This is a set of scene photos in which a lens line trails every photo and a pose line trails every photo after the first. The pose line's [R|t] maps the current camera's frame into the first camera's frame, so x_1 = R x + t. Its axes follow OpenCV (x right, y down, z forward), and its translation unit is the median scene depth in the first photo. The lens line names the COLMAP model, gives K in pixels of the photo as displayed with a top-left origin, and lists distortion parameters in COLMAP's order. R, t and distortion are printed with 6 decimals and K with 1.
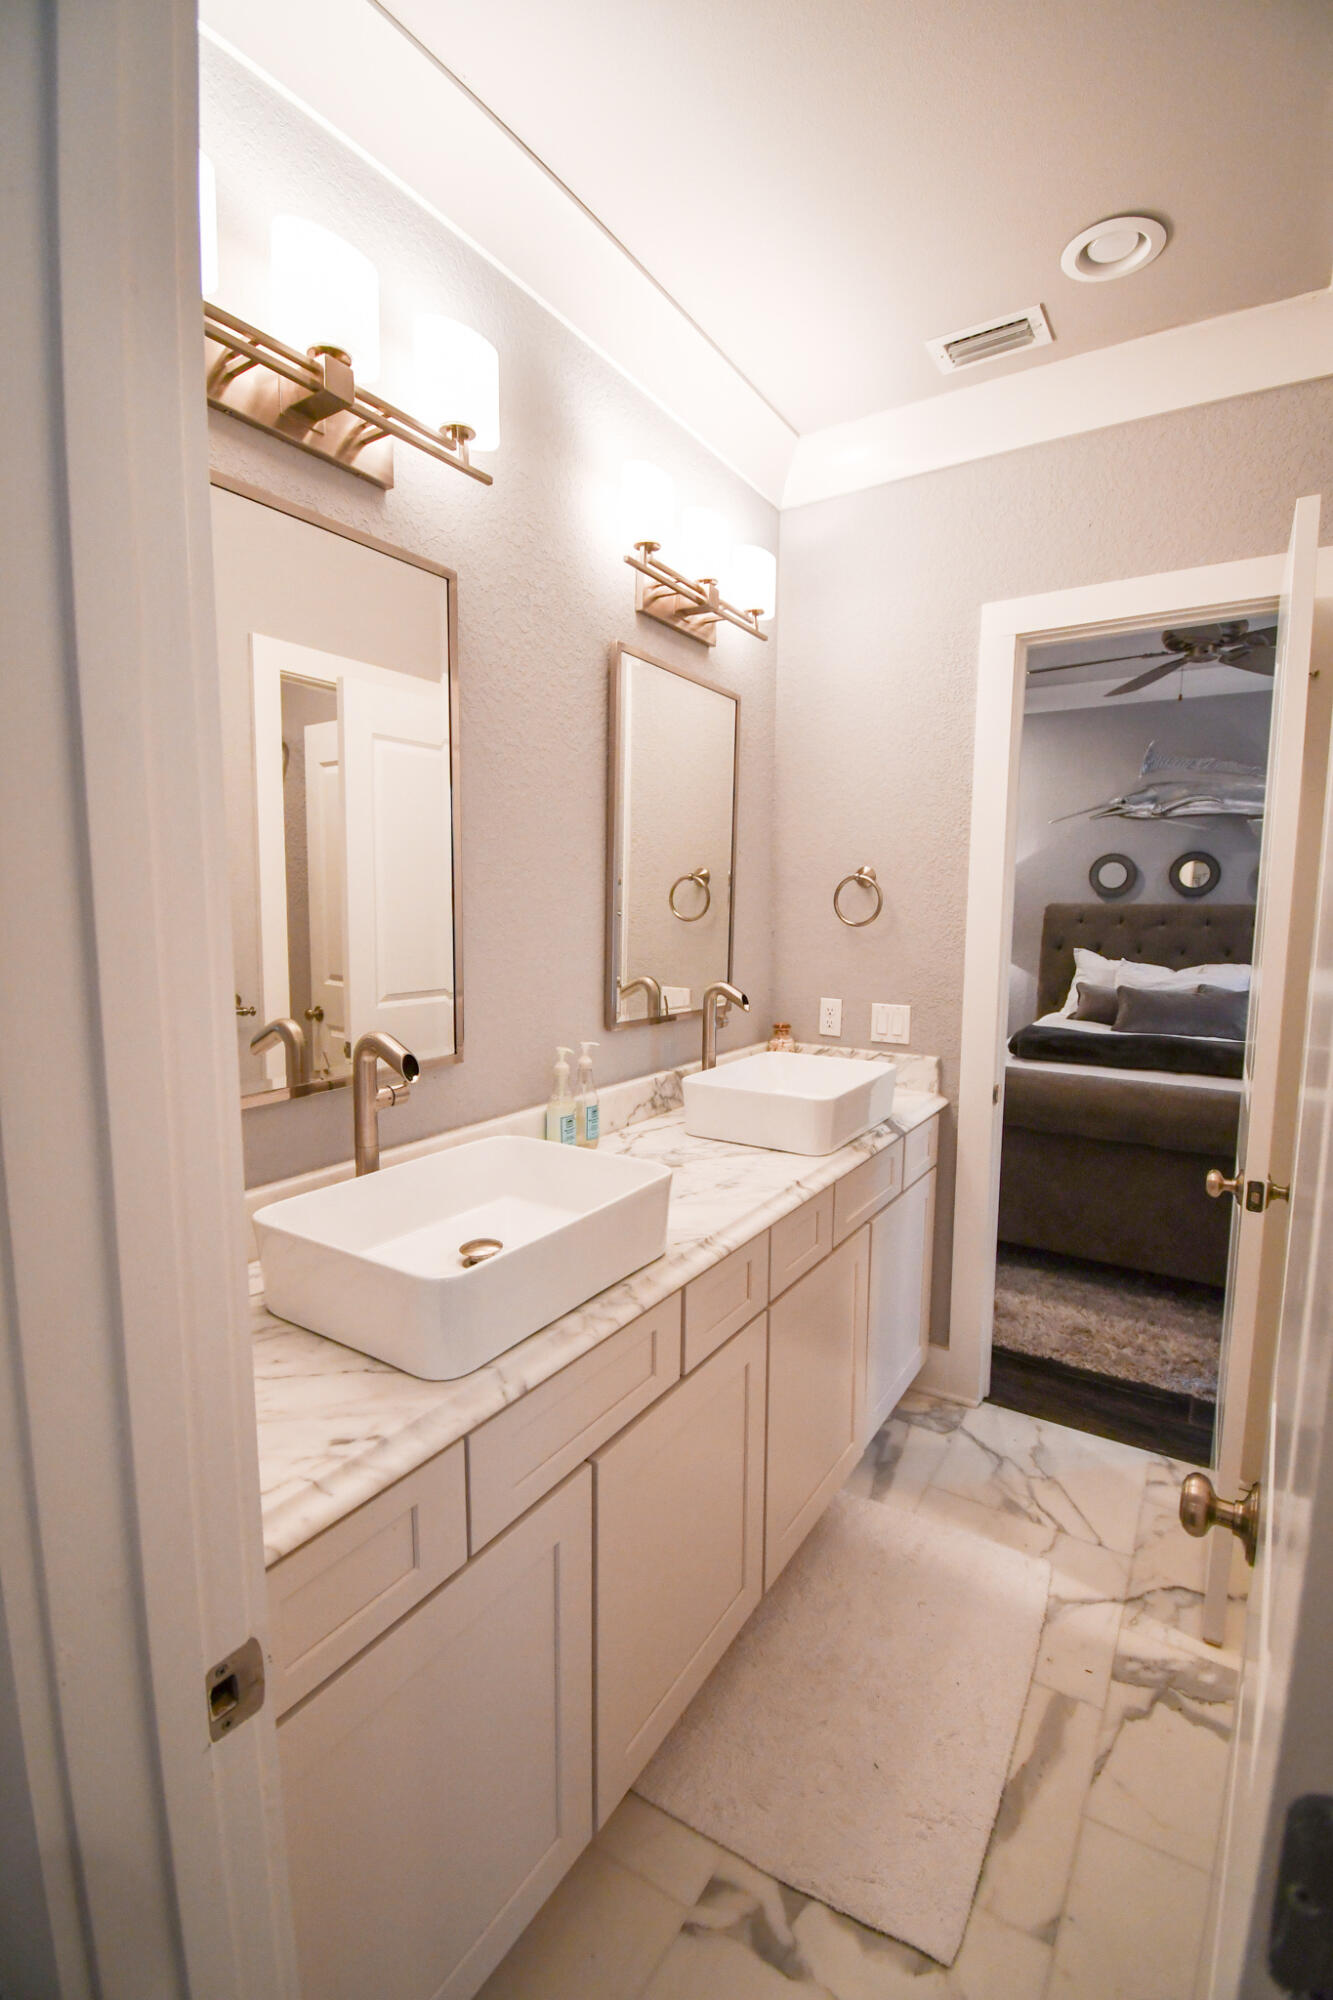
lens RADIAL K [[888.9, 0, 657.5], [0, 888.9, 1006.7], [0, 0, 1]] dist [0.015986, -0.022704]
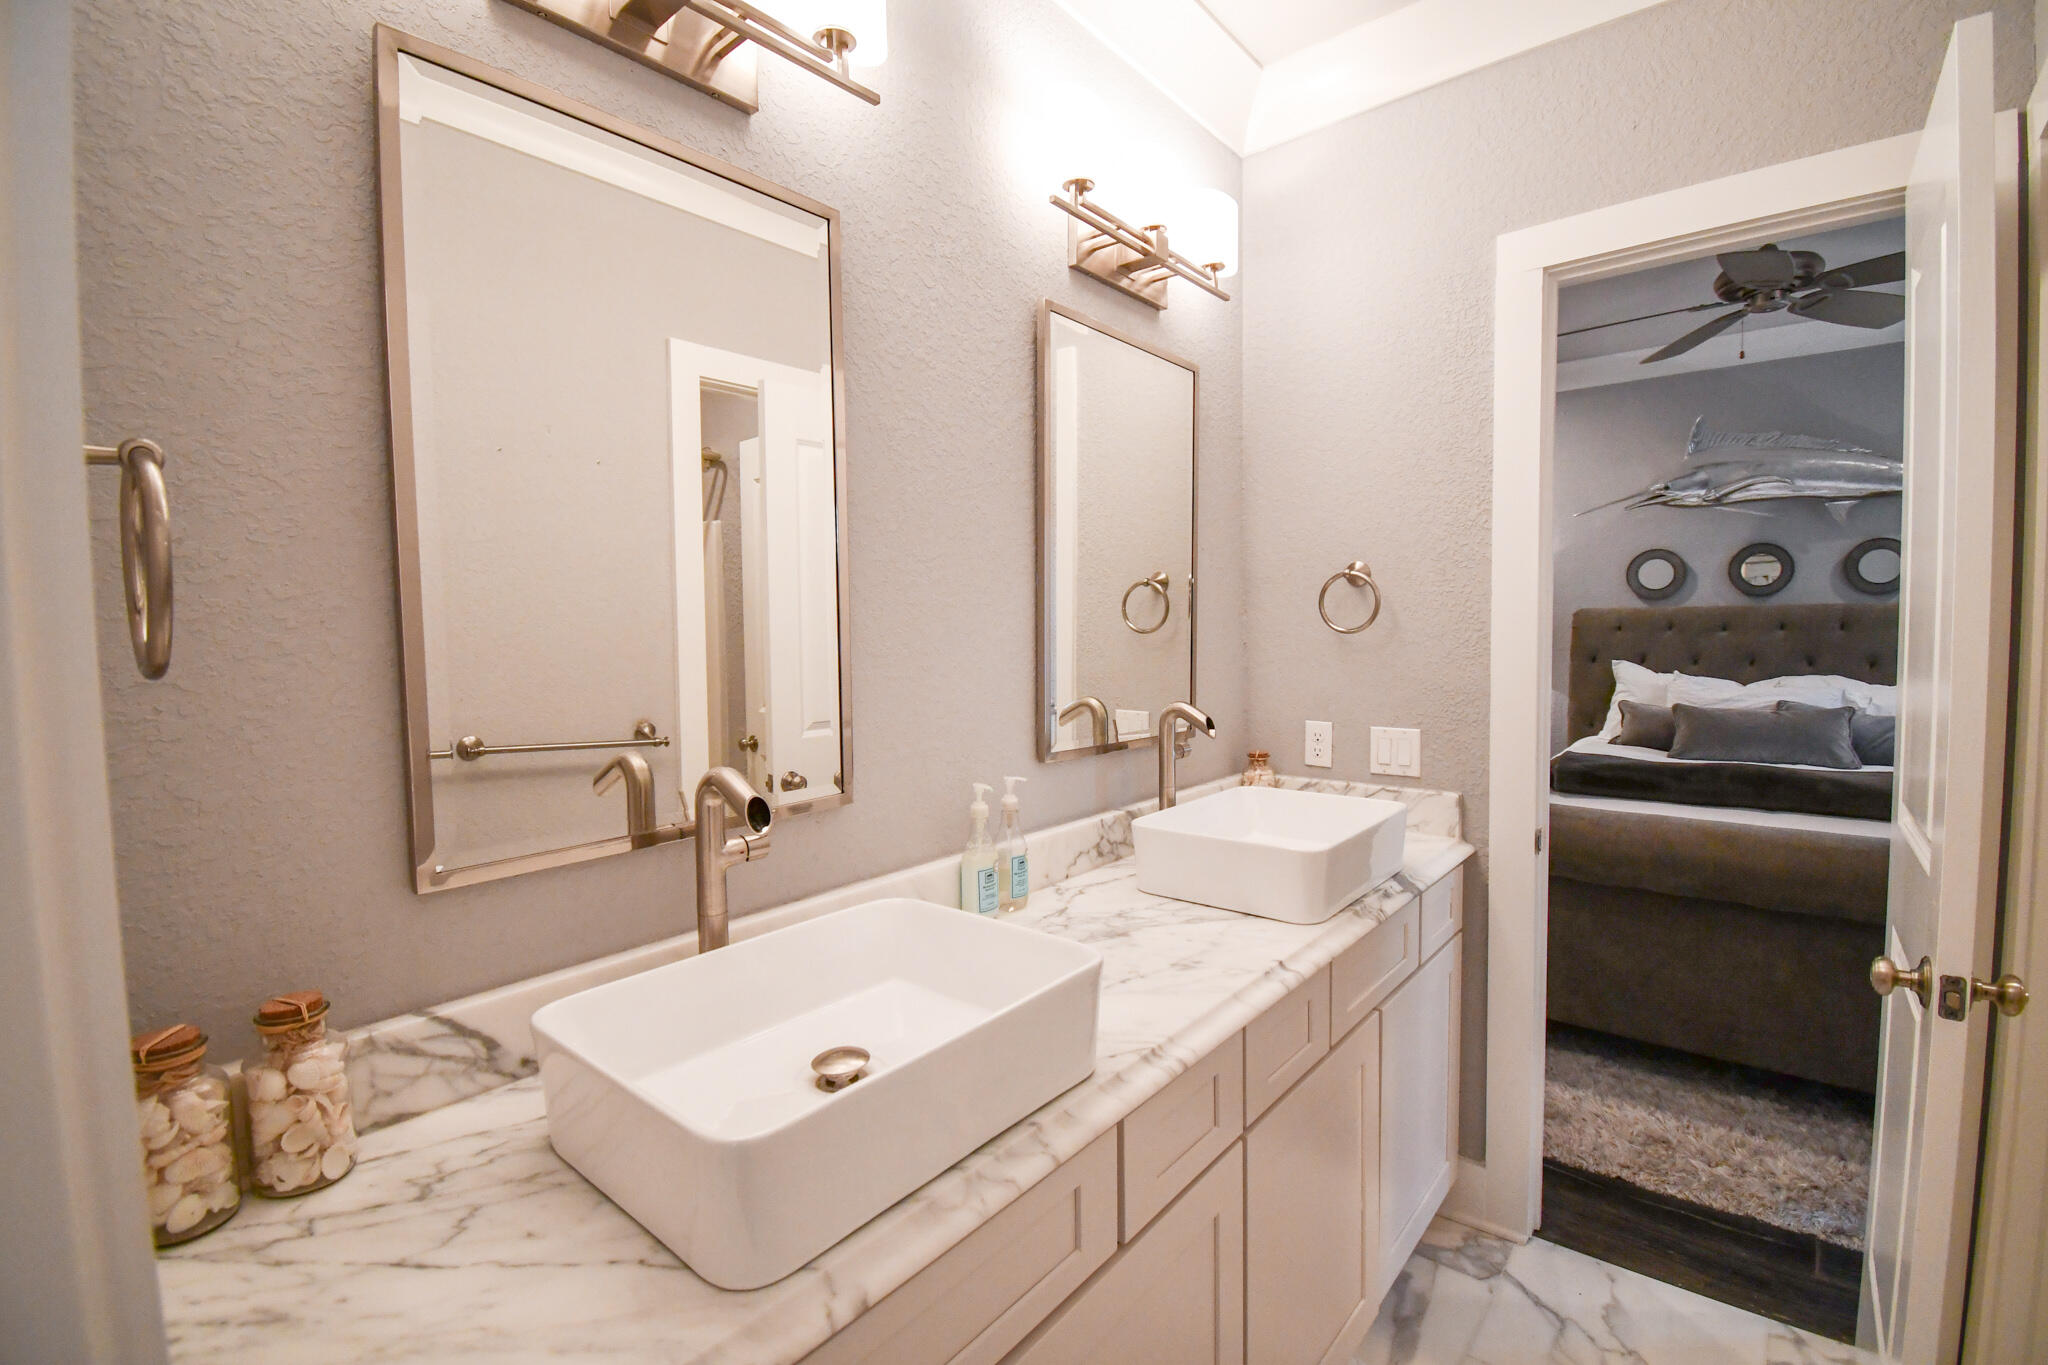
lens RADIAL K [[910.2, 0, 1012.6], [0, 910.2, 682.7], [0, 0, 1]] dist [0.015986, -0.022704]
pose [[0.991617, -0.015294, -0.128302, 0.024977], [0.008073, 0.998363, -0.056615, 0.000677], [0.128958, 0.055105, 0.990118, 0.136756]]
